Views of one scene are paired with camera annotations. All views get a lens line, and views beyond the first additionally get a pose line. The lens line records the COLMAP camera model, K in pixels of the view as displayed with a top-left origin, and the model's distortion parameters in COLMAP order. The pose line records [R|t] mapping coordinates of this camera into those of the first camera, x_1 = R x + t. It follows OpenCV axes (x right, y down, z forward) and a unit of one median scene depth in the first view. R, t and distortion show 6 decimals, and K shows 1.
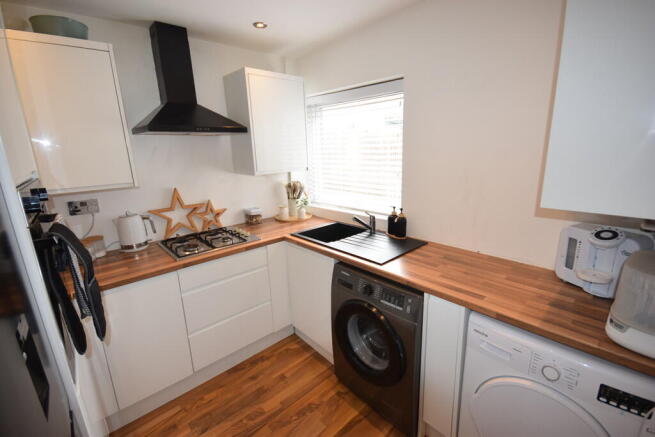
lens RADIAL K [[289.0, 0, 328.8], [0, 289.0, 219.2], [0, 0, 1]] dist [-0.017312, -0.001710]
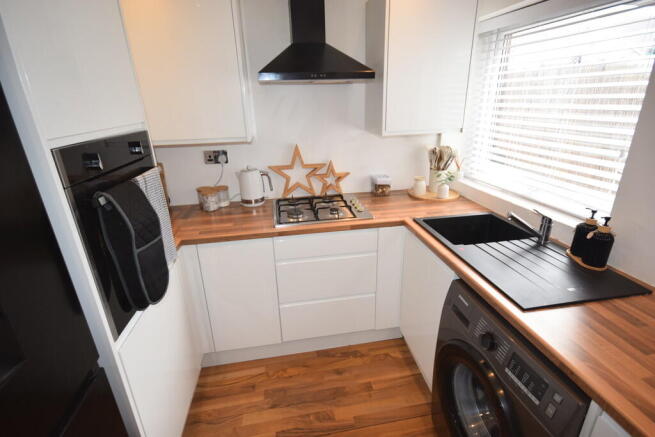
lens RADIAL K [[316.6, 0, 326.4], [0, 316.6, 219.4], [0, 0, 1]] dist [-0.001193, 0.000933]
pose [[0.839153, 0.199198, -0.506106, 0.103303], [-0.129438, 0.976925, 0.169892, -0.063303], [0.528269, -0.077056, 0.845573, 0.198394]]
